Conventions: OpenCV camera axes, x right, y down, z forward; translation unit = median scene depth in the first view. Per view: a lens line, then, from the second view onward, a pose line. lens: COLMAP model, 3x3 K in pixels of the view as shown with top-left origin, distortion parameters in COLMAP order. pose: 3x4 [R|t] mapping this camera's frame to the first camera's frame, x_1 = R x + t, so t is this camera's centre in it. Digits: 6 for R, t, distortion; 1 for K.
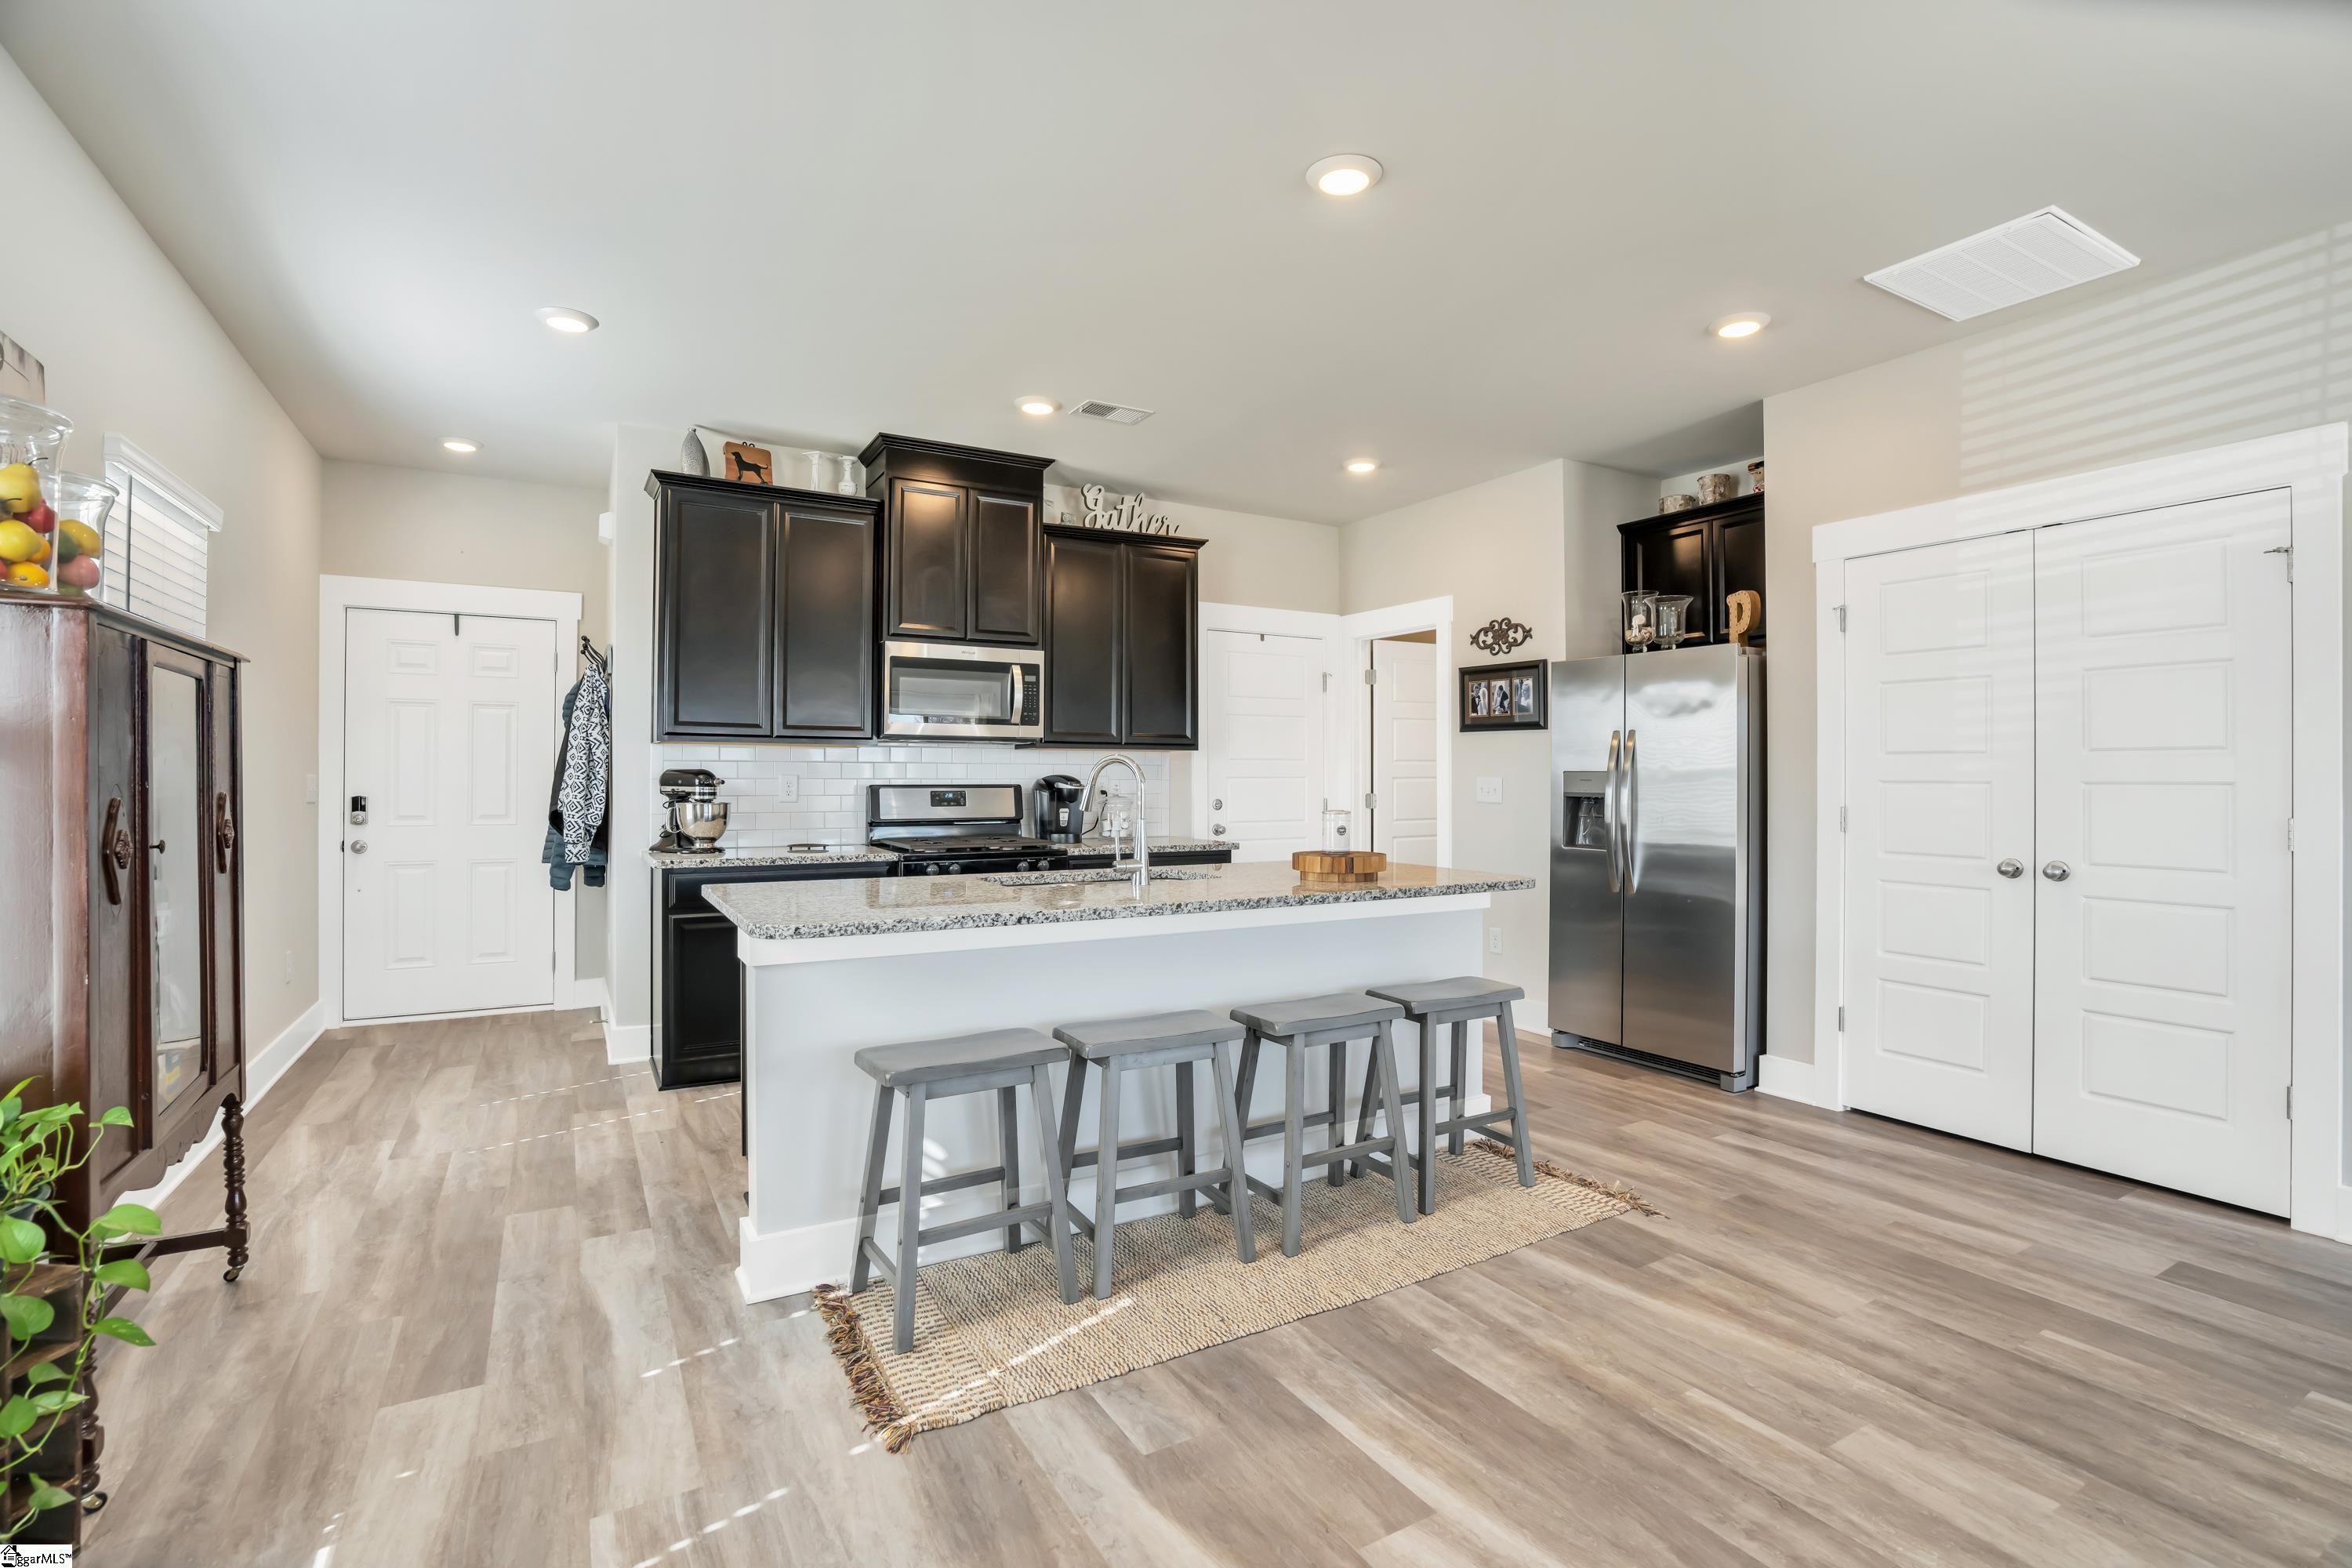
lens RADIAL K [[1083.8, 0, 1192.2], [0, 1083.8, 776.4], [0, 0, 1]] dist [-0.002748, -0.000038]
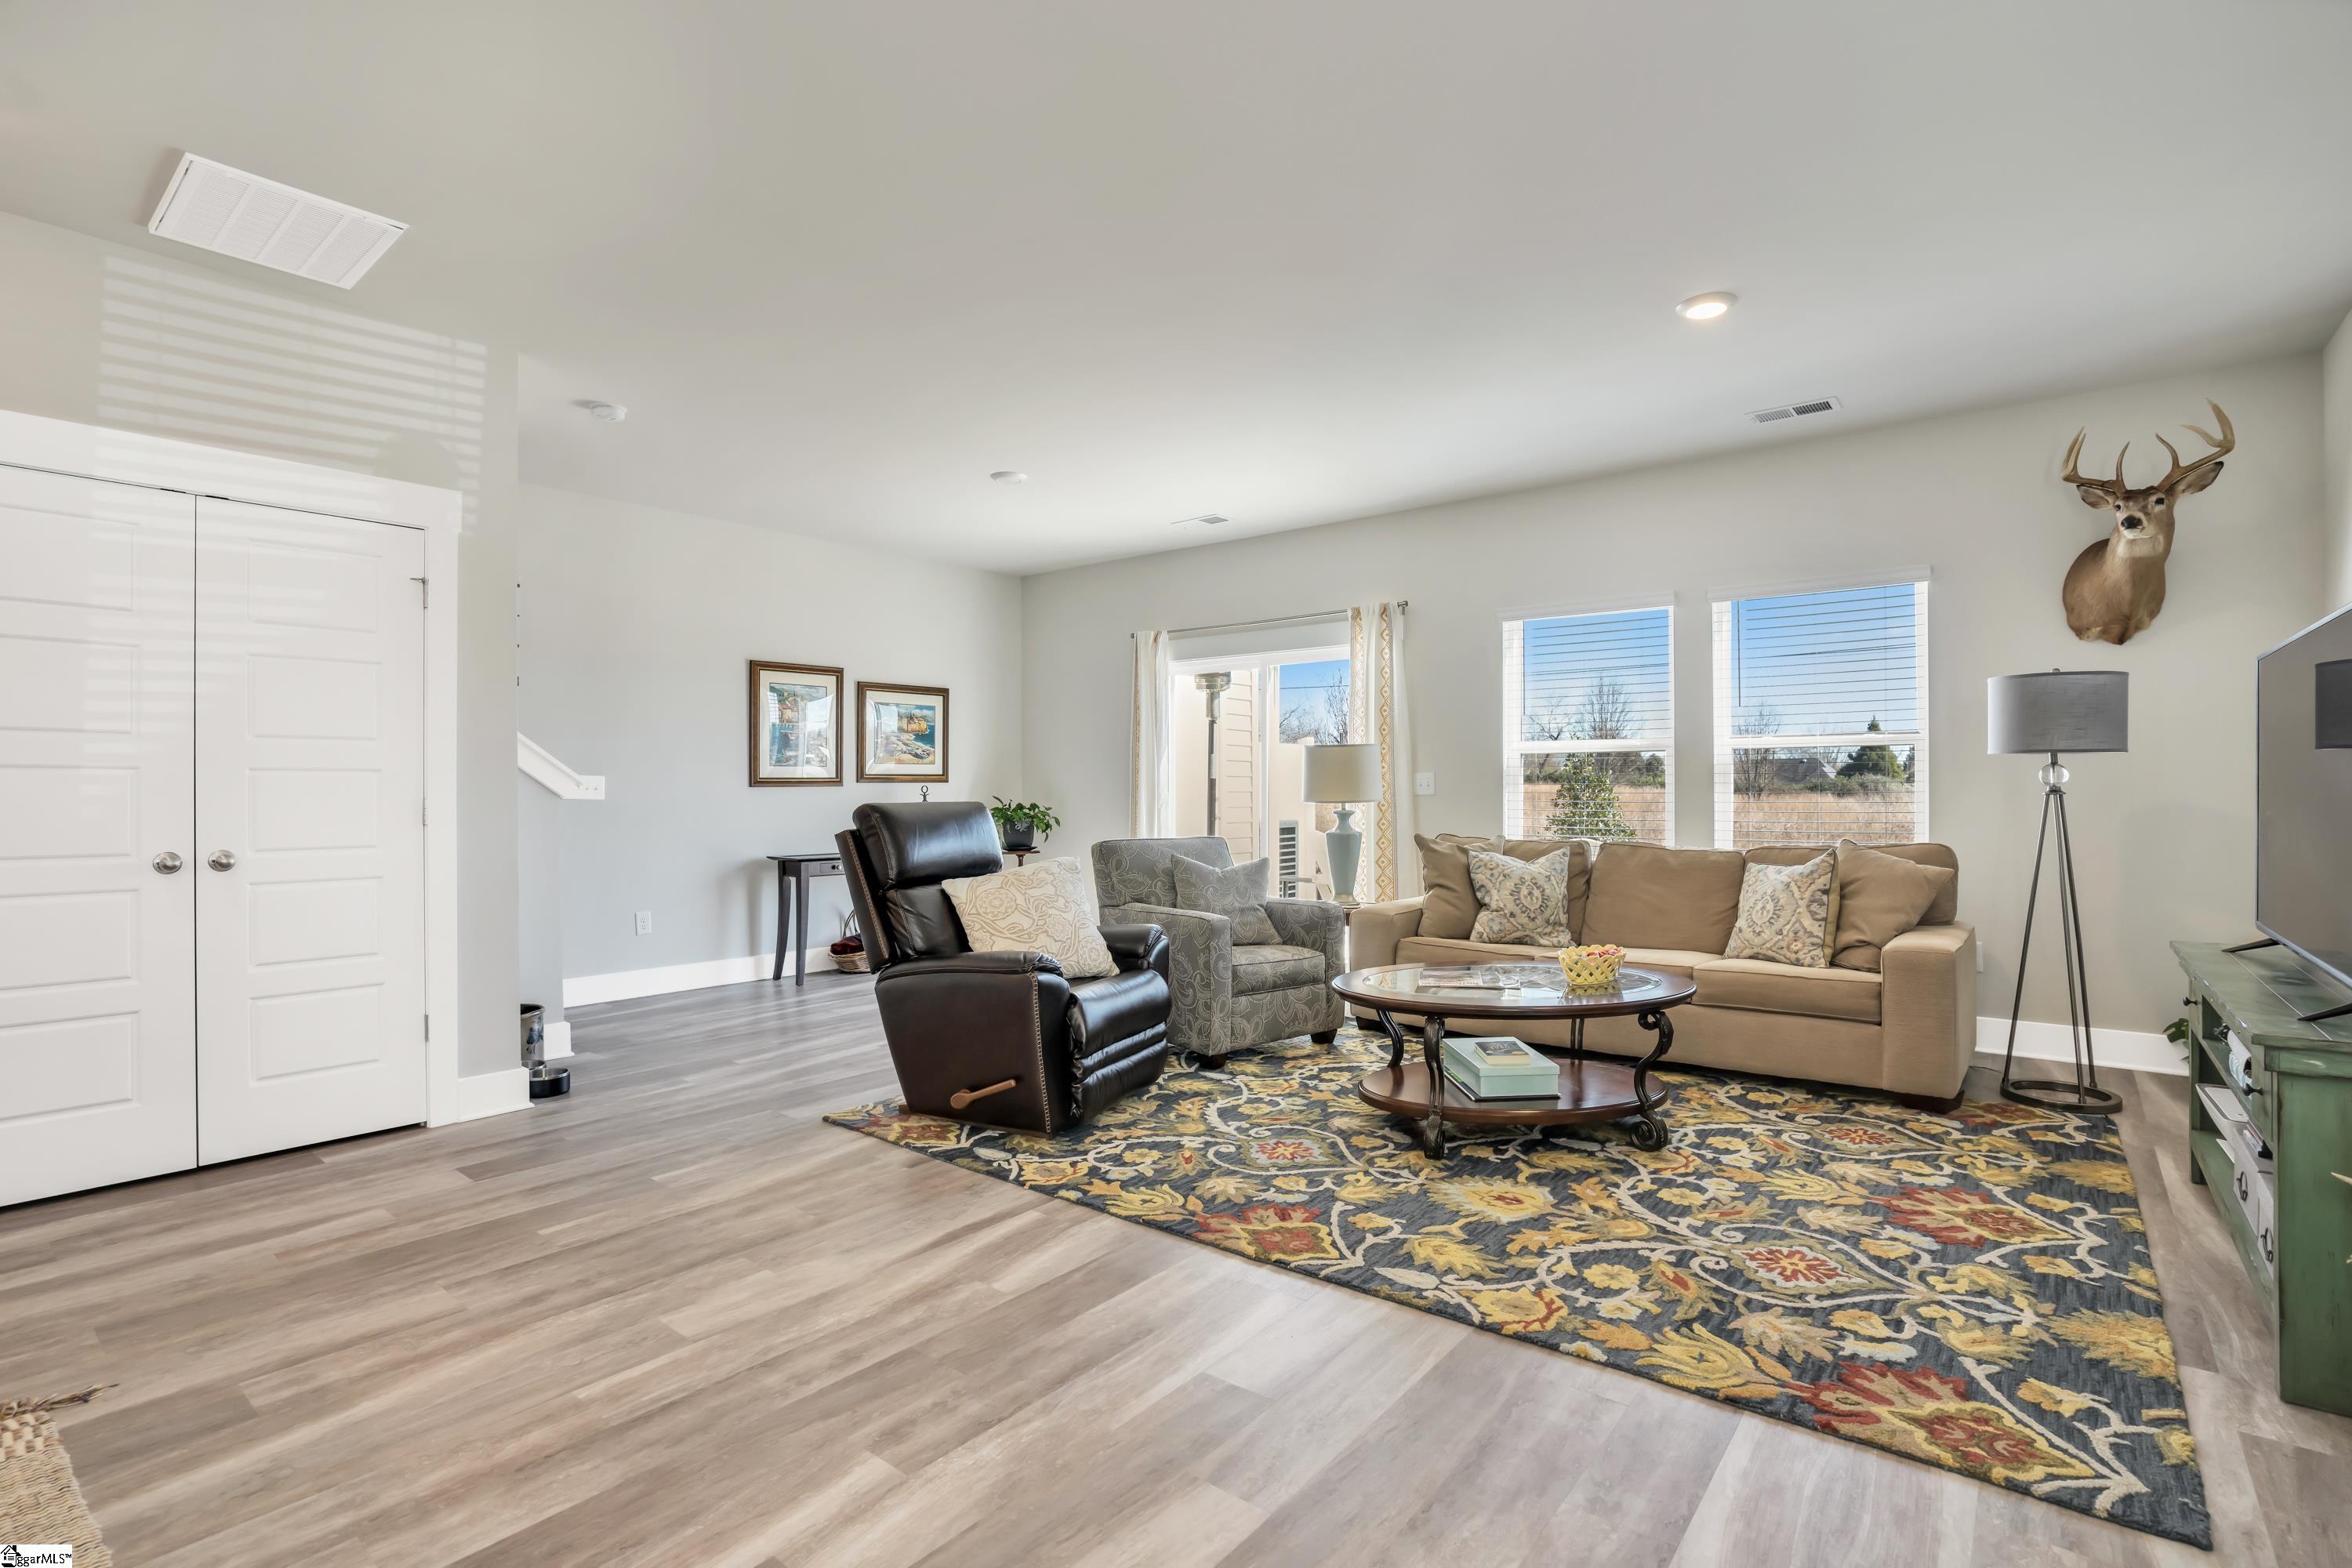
lens RADIAL K [[1083.8, 0, 1192.6], [0, 1083.8, 791.1], [0, 0, 1]] dist [-0.002748, -0.000038]
pose [[-0.341756, -0.003825, 0.939781, -0.446400], [-0.002168, 0.999992, 0.003281, 0.023671], [-0.939786, -0.000916, -0.341761, 0.591643]]
